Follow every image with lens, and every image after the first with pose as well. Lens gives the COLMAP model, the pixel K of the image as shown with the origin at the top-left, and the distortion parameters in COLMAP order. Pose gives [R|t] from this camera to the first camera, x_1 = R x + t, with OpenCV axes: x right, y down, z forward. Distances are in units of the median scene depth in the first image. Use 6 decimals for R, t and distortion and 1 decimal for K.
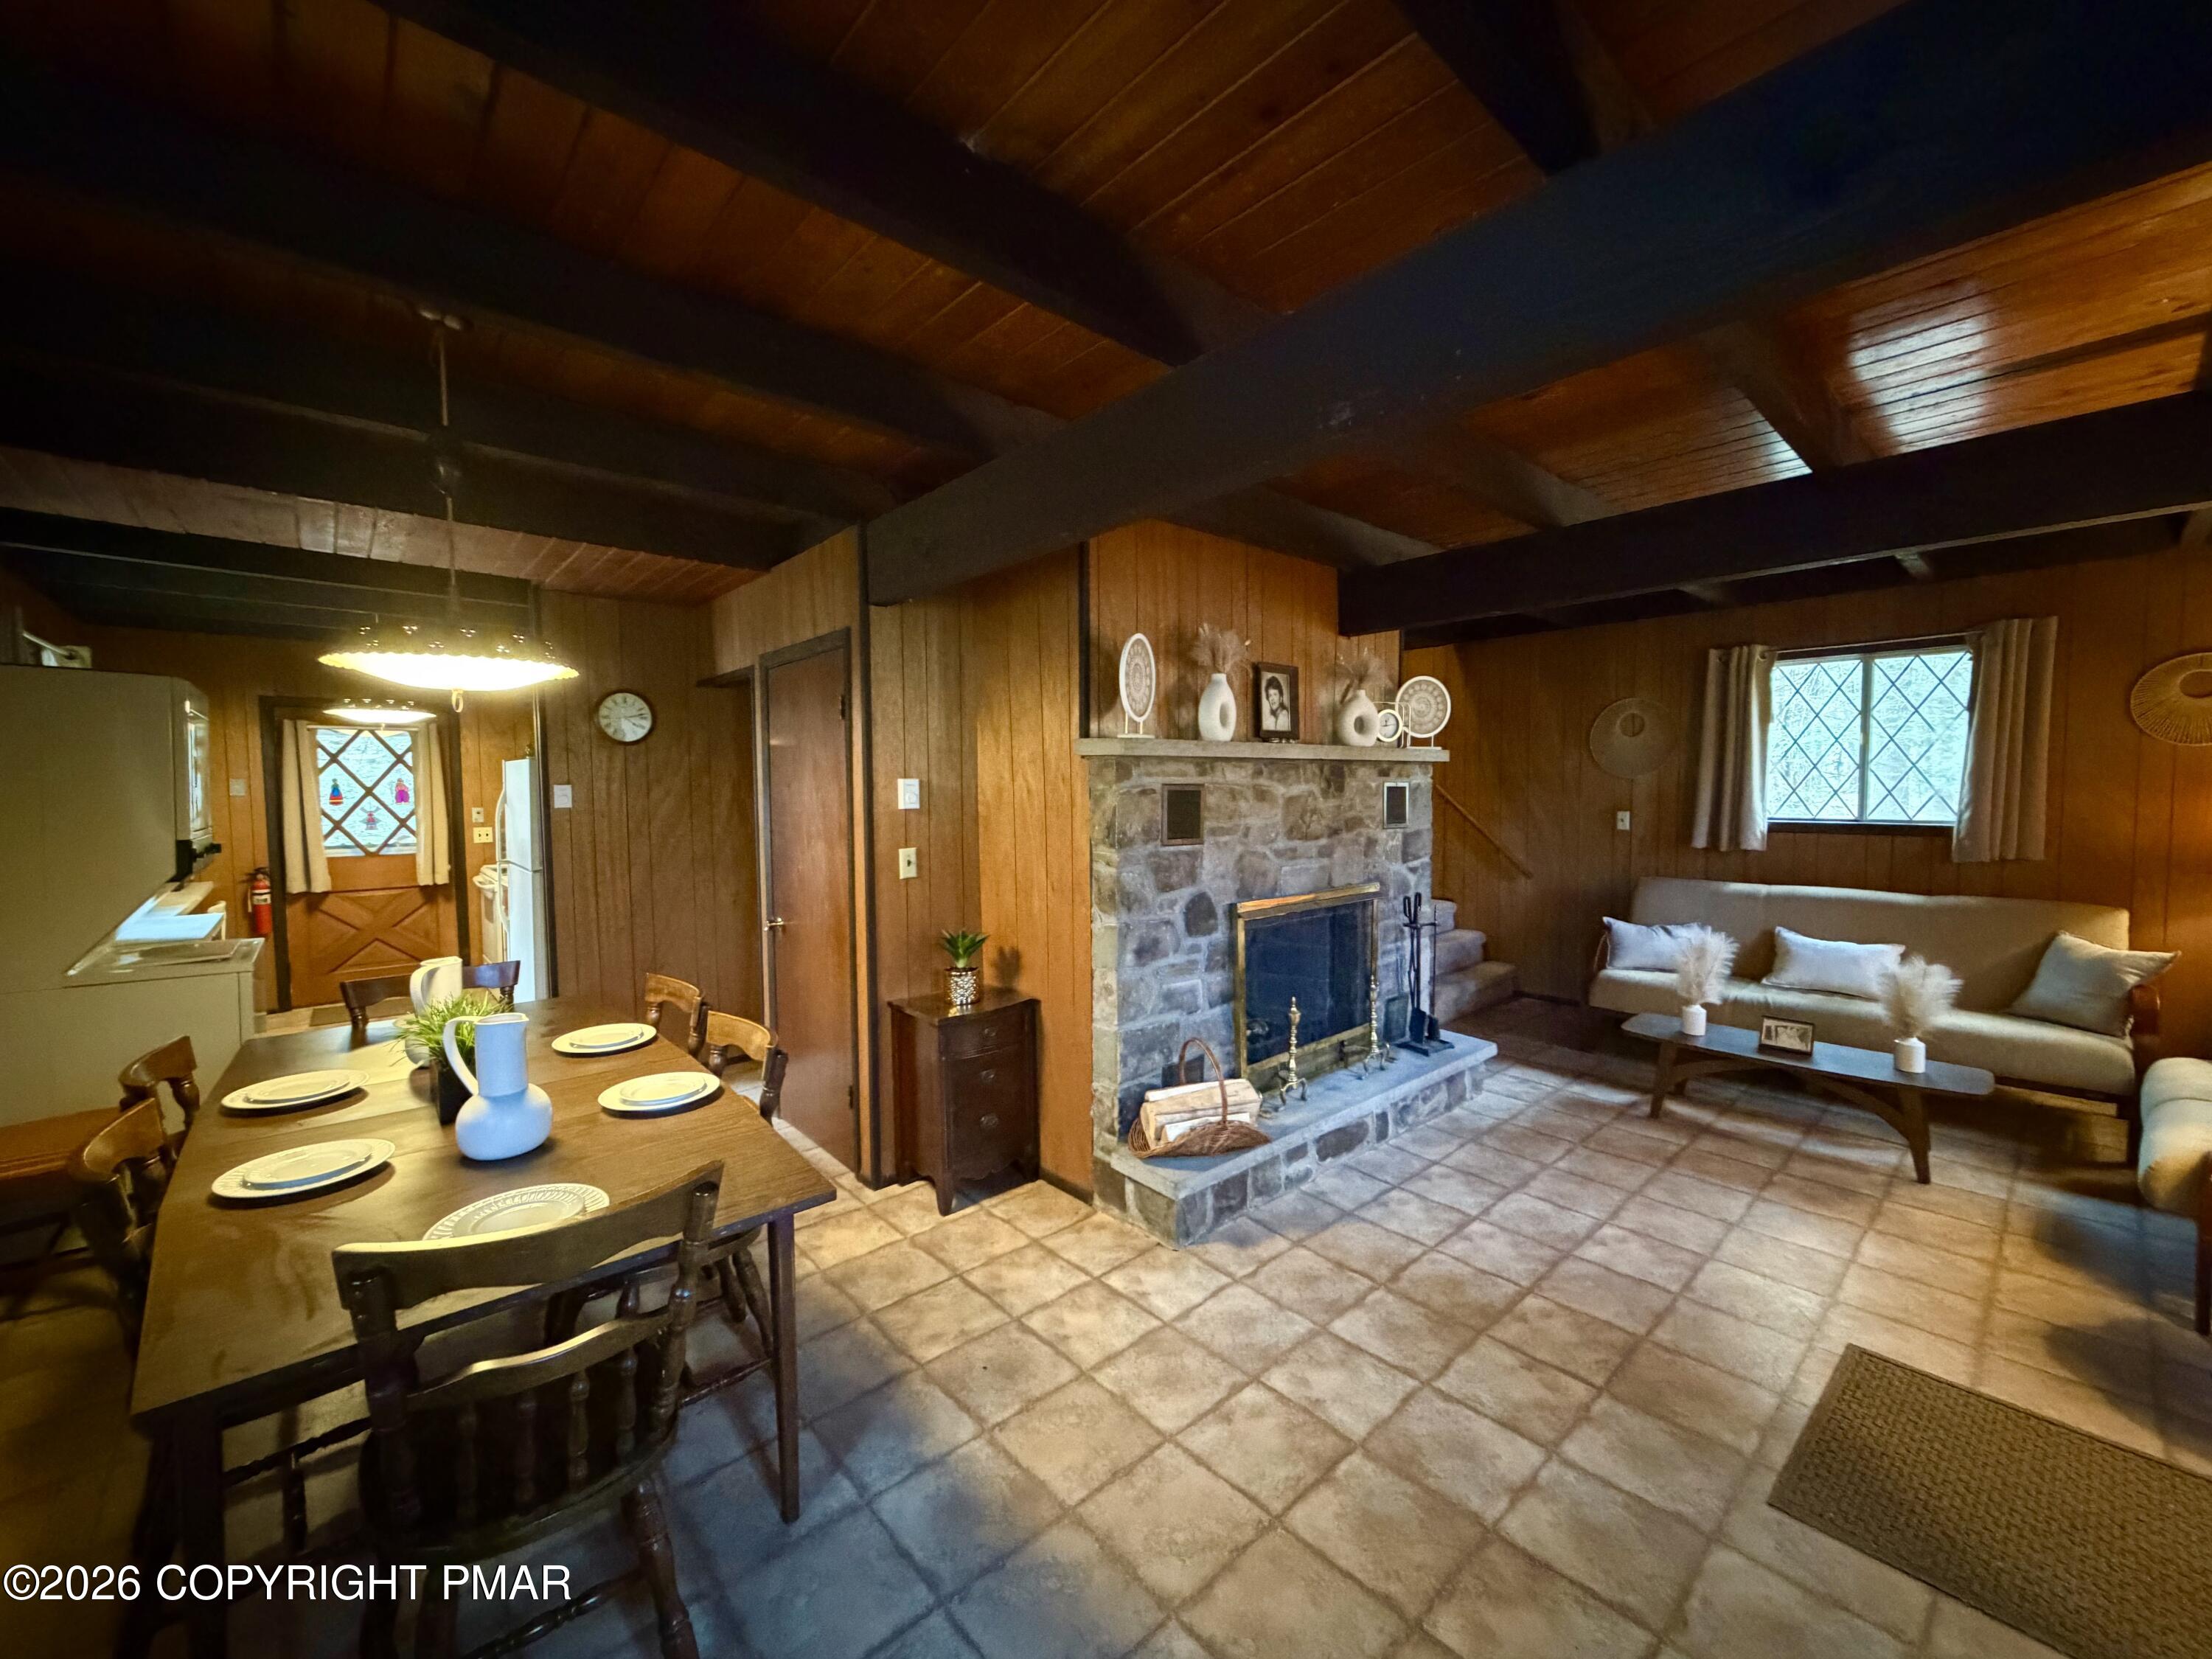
lens RADIAL K [[878.9, 0, 1097.8], [0, 878.9, 825.9], [0, 0, 1]] dist [-0.002358, -0.000005]
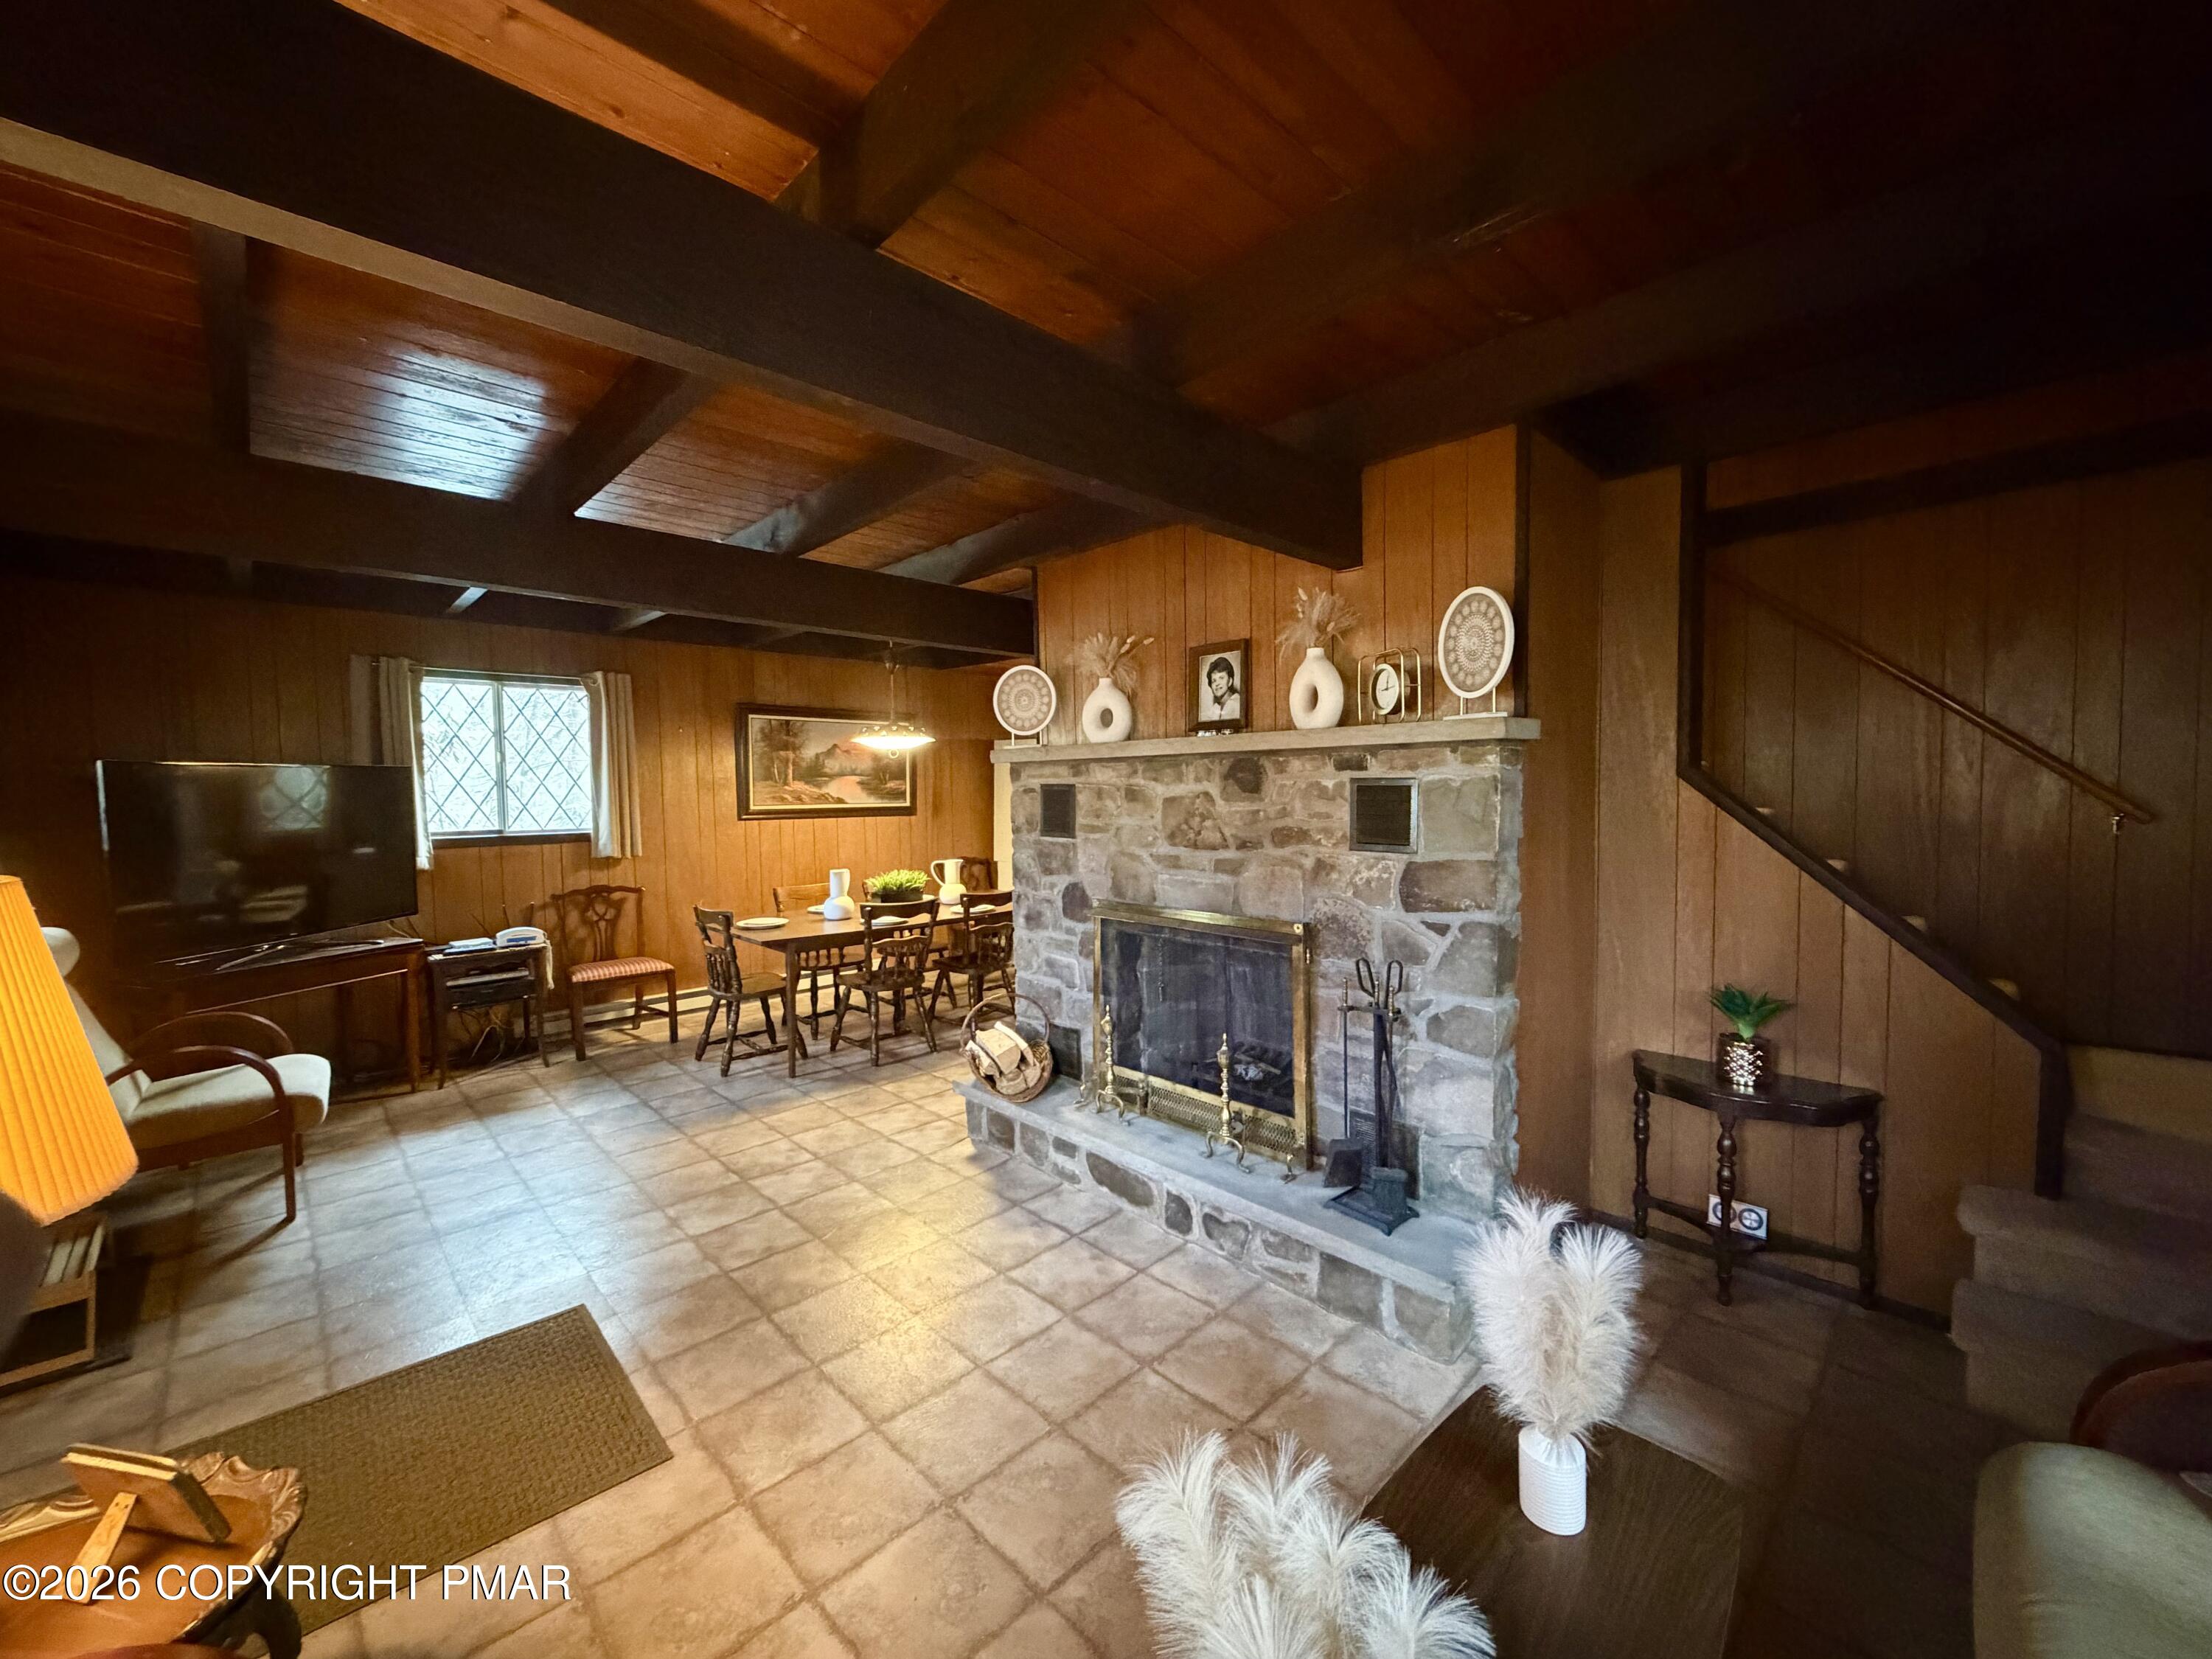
lens RADIAL K [[878.9, 0, 1097.8], [0, 878.9, 825.9], [0, 0, 1]] dist [-0.002358, -0.000005]
pose [[0.039439, 0.046910, -0.998120, 1.142555], [-0.039605, 0.998186, 0.045349, -0.043149], [0.998437, 0.037742, 0.041226, 0.917361]]
